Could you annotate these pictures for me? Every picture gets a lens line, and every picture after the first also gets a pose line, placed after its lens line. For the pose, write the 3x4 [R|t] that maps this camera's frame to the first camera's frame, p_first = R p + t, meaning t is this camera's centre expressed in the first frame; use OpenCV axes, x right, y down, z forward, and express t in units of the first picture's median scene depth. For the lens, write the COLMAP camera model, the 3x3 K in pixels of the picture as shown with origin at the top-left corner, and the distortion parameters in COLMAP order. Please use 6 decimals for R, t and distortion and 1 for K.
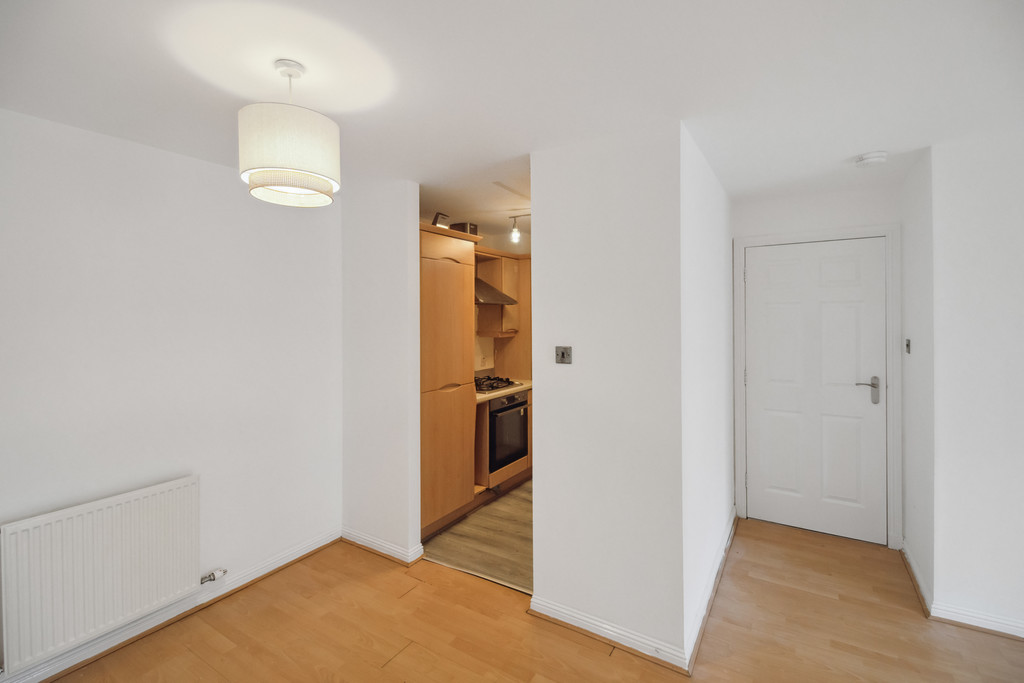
lens RADIAL K [[460.8, 0, 508.3], [0, 460.8, 311.8], [0, 0, 1]] dist [-0.019765, -0.000252]
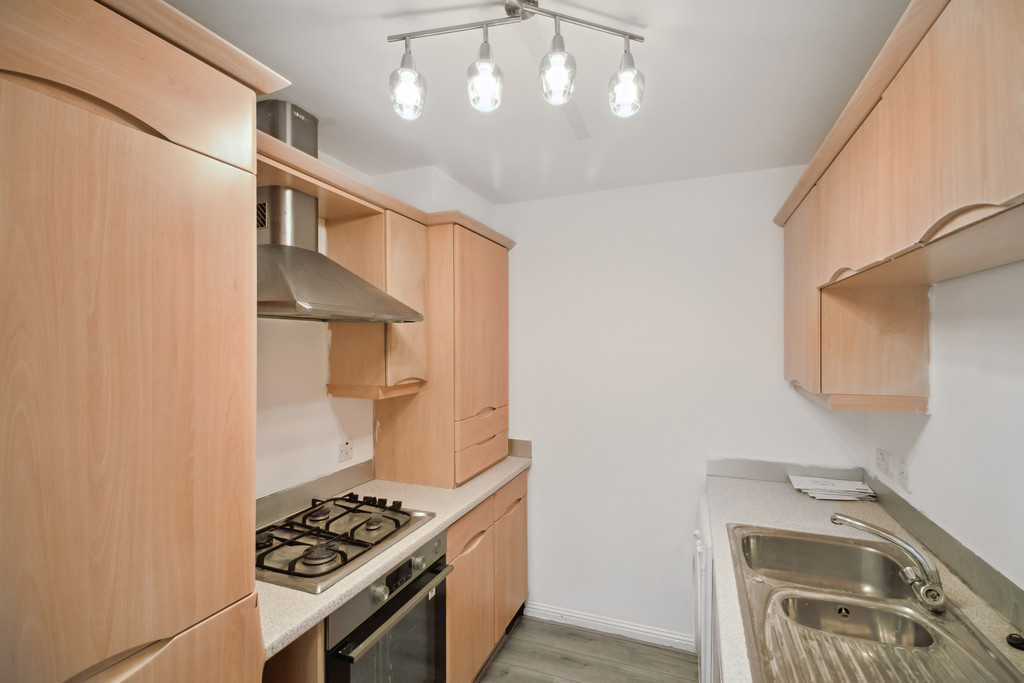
lens RADIAL K [[459.9, 0, 512.0], [0, 459.9, 341.5], [0, 0, 1]] dist [0.040888, -0.029852]
pose [[0.983099, 0.001740, 0.183068, 0.024336], [-0.001895, 0.999998, 0.000669, 0.001411], [-0.183066, -0.001004, 0.983100, 0.597506]]
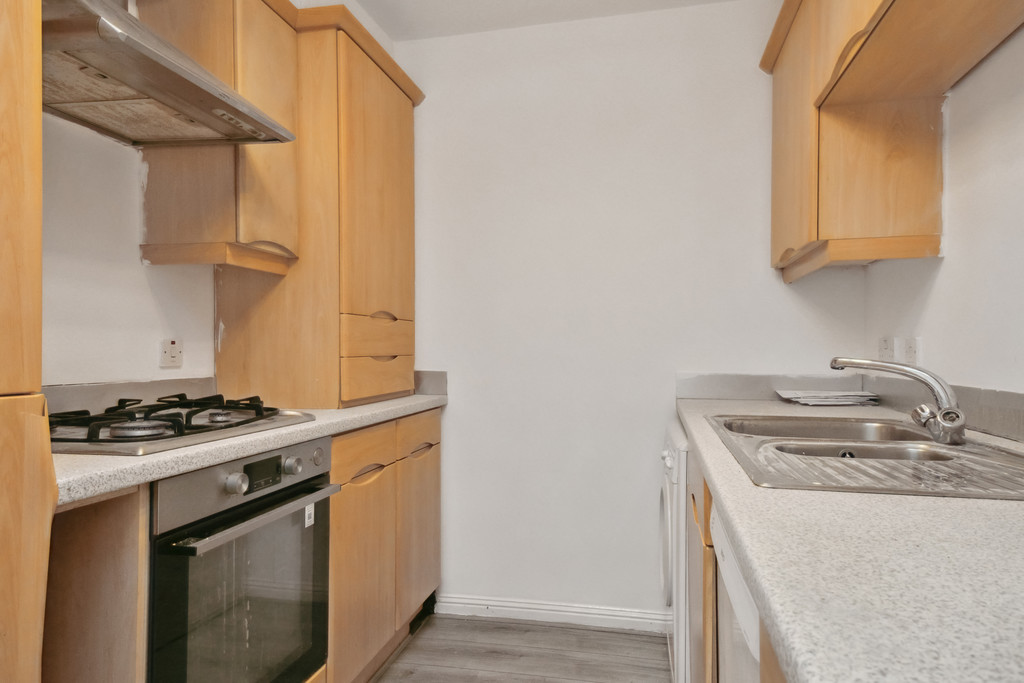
lens RADIAL K [[639.9, 0, 512.0], [0, 639.9, 341.5], [0, 0, 1]] dist [0.066631, -0.029631]
pose [[0.941655, 0.004817, 0.336544, 0.013434], [-0.003784, 0.999986, -0.003725, 0.114257], [-0.336557, 0.002234, 0.941660, 0.594833]]
